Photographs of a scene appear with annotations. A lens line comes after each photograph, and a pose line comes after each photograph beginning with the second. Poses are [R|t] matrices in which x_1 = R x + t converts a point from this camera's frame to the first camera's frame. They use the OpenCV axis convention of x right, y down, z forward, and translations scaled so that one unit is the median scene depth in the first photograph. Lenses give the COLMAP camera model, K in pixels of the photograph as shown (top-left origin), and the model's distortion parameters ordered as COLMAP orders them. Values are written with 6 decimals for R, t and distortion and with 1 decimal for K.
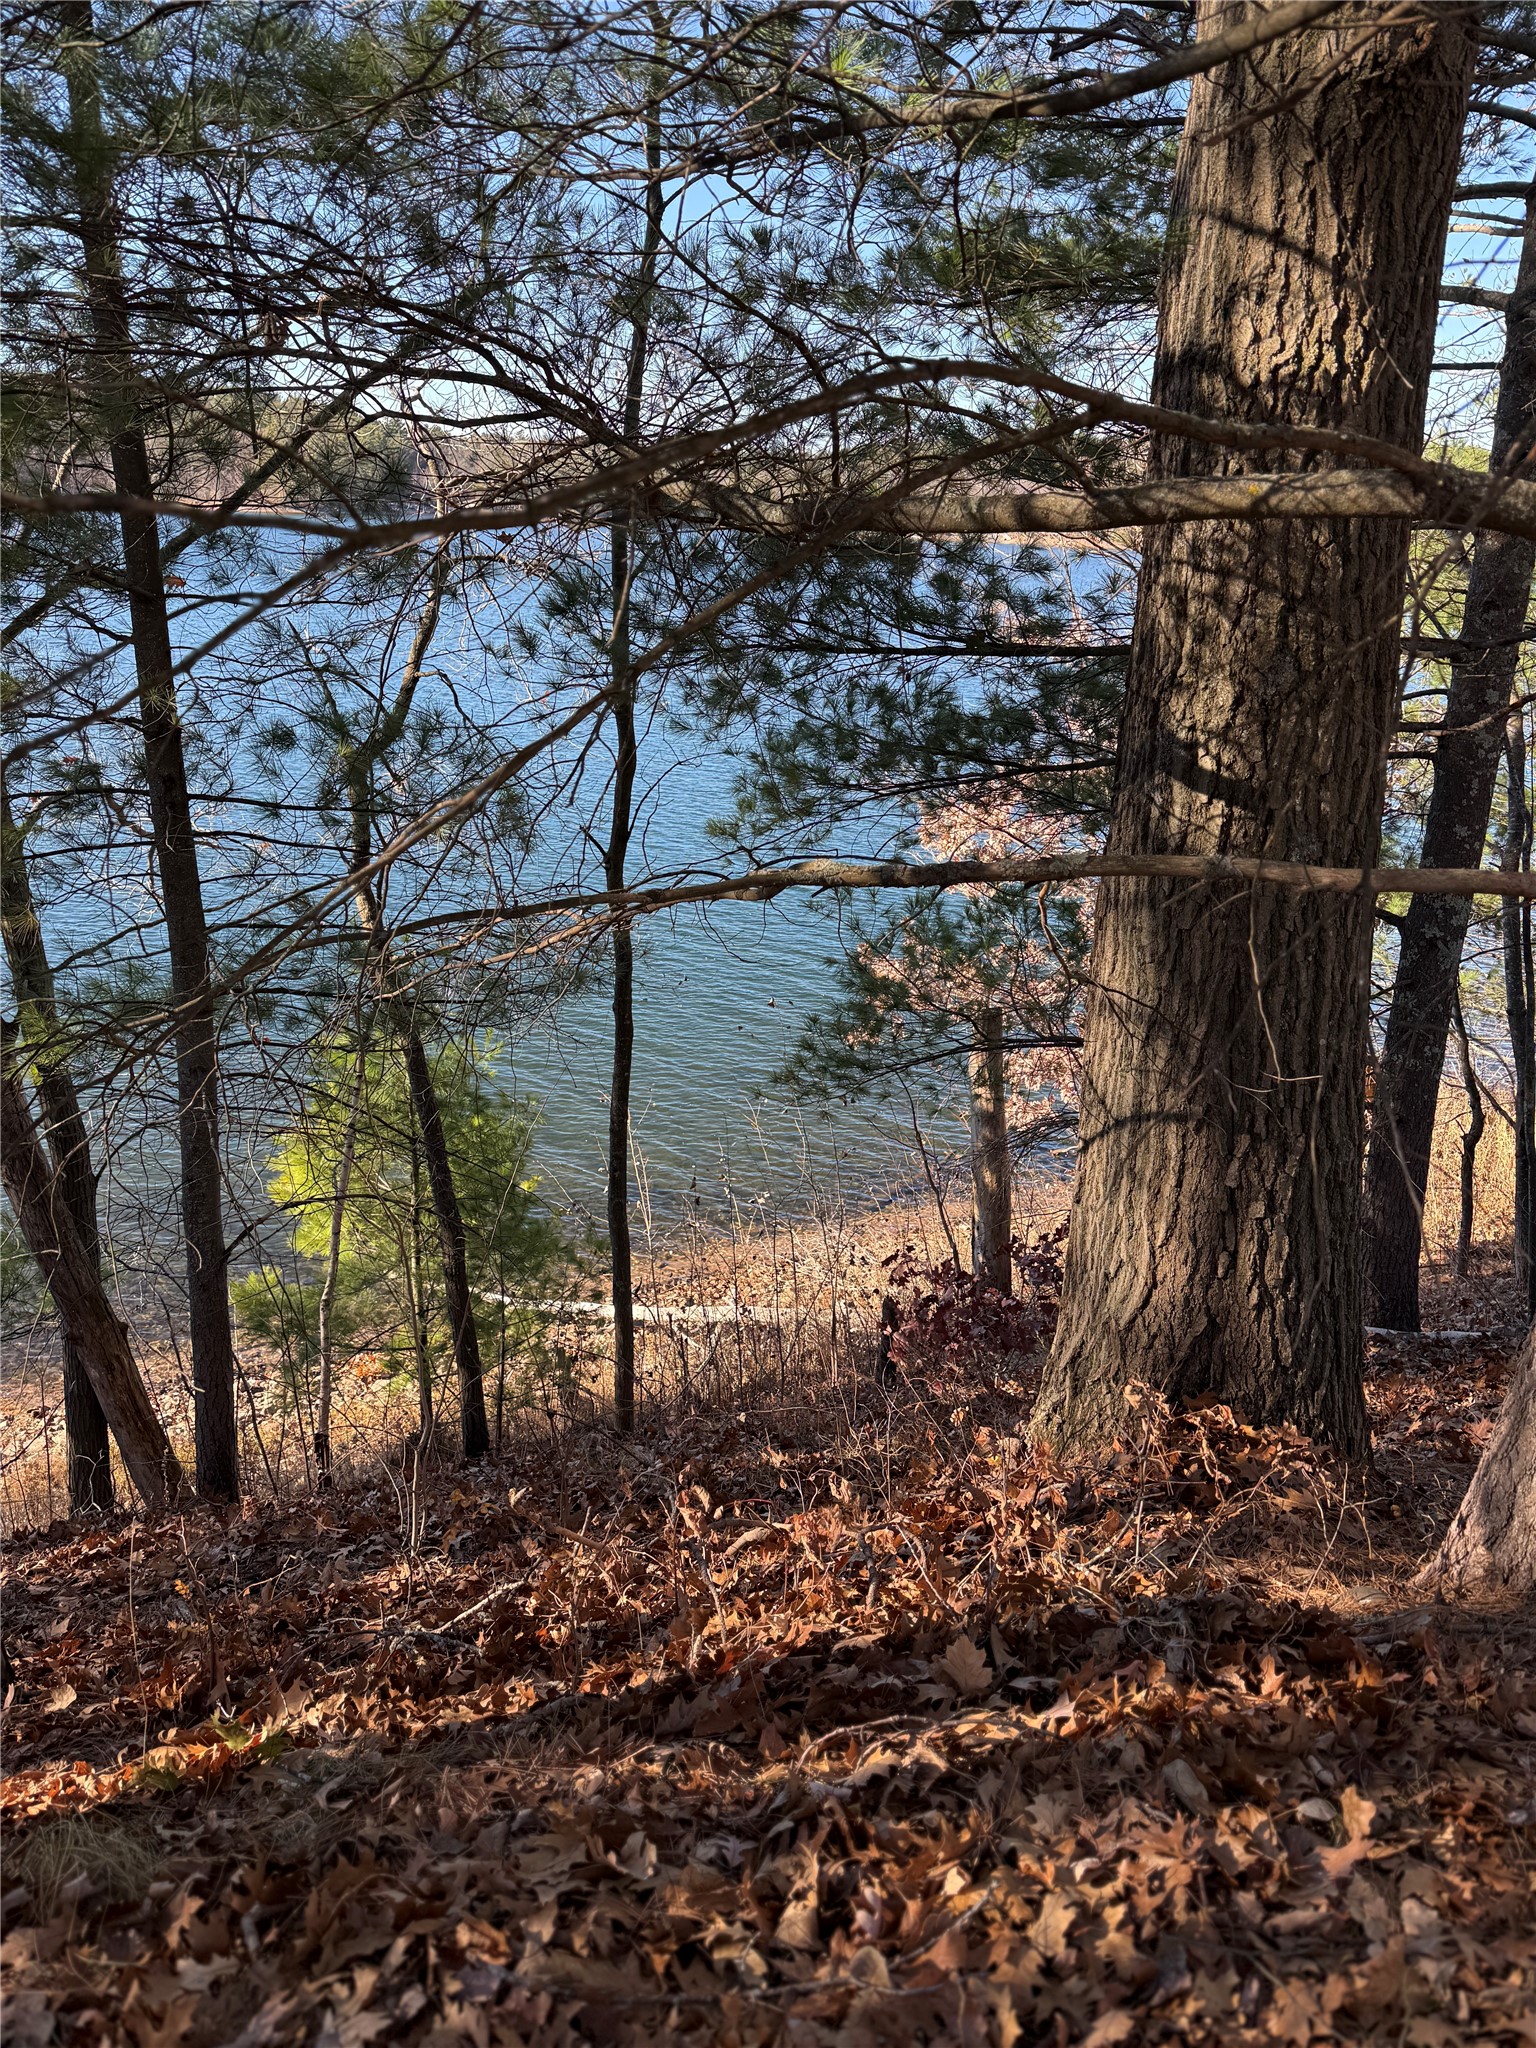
lens RADIAL K [[1426.3, 0, 759.5], [0, 1426.3, 1023.9], [0, 0, 1]] dist [0.033154, -0.043322]
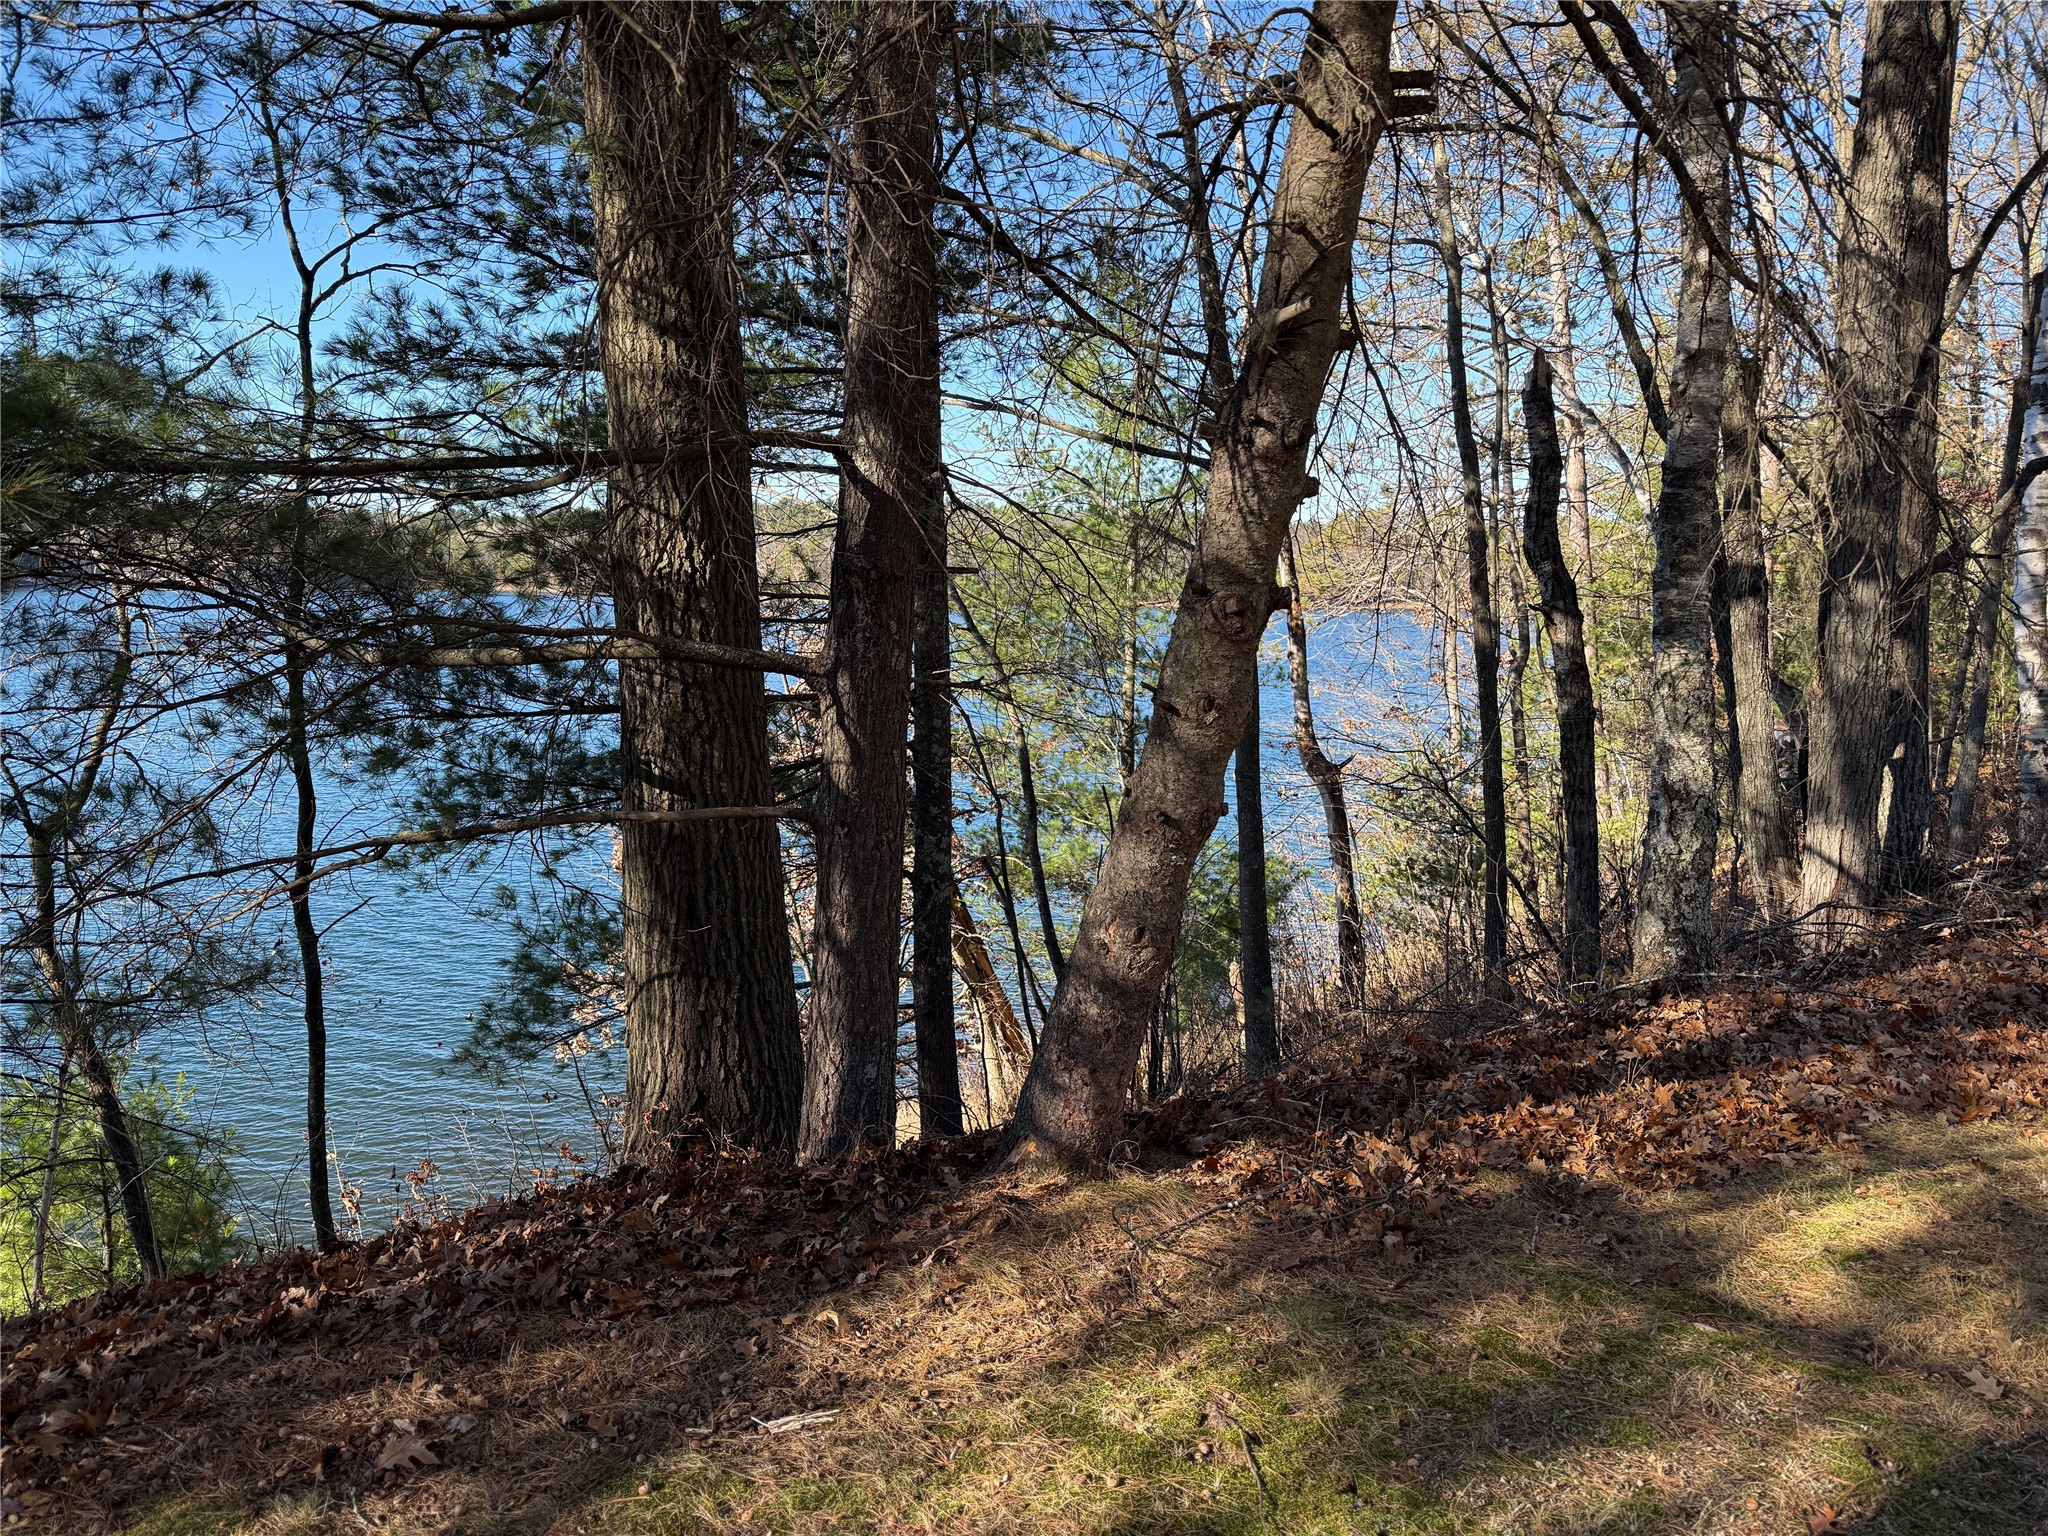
lens RADIAL K [[1426.3, 0, 1033.2], [0, 1426.3, 777.2], [0, 0, 1]] dist [0.033154, -0.043322]
pose [[0.930002, -0.069574, 0.360909, 0.095106], [0.140190, 0.974837, -0.173320, 0.186314], [-0.339769, 0.211784, 0.916354, -0.741488]]
